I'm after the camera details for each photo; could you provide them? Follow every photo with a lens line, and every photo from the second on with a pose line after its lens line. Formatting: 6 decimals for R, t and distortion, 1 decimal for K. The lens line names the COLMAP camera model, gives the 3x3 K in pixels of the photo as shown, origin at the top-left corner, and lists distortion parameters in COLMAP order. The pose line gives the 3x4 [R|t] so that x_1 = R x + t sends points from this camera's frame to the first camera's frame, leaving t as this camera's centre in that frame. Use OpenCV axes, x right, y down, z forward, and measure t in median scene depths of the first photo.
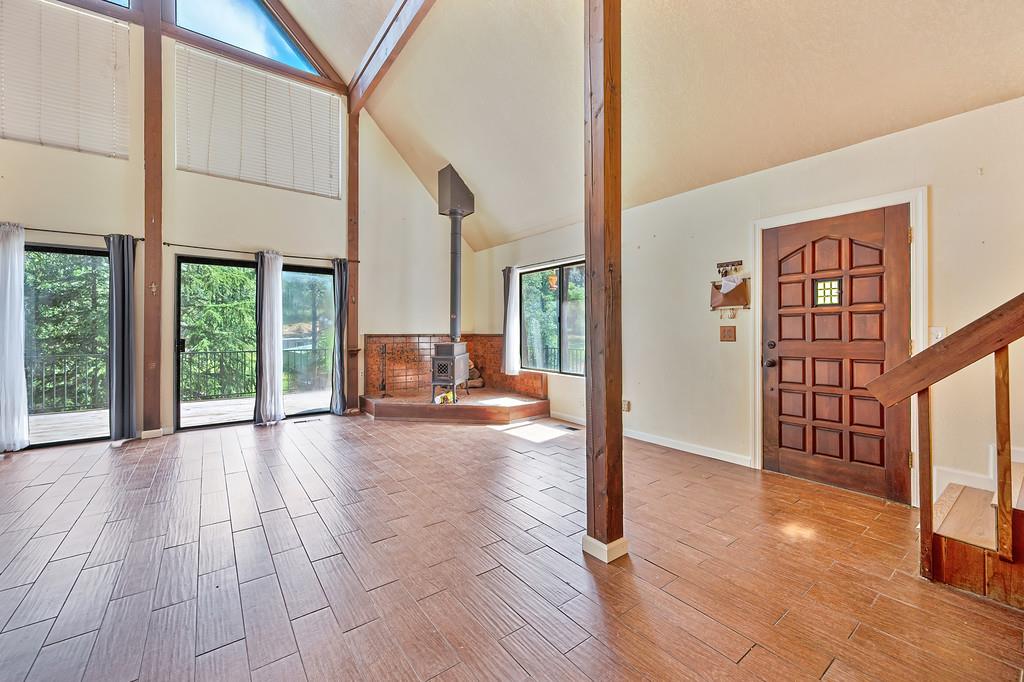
lens RADIAL K [[405.7, 0, 522.7], [0, 405.7, 330.0], [0, 0, 1]] dist [-0.001840, -0.000427]
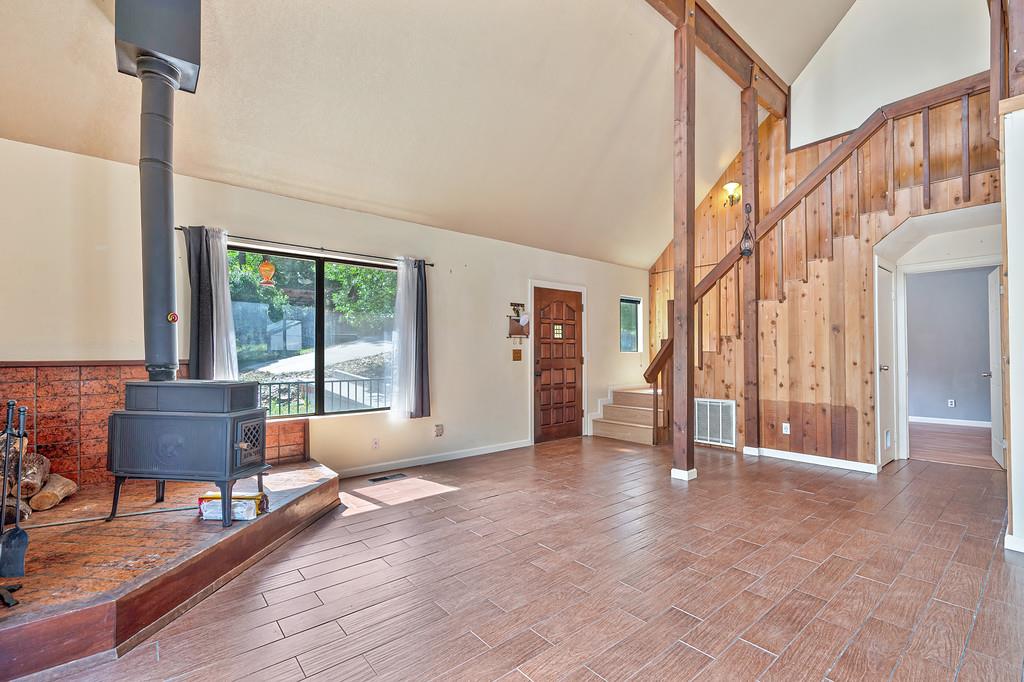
lens RADIAL K [[447.7, 0, 517.1], [0, 447.7, 347.4], [0, 0, 1]] dist [-0.003838, 0.000786]
pose [[-0.037705, 0.014421, 0.999185, -0.740917], [0.000272, 0.999896, -0.014421, 0.003477], [-0.999289, -0.000272, -0.037705, 0.769377]]
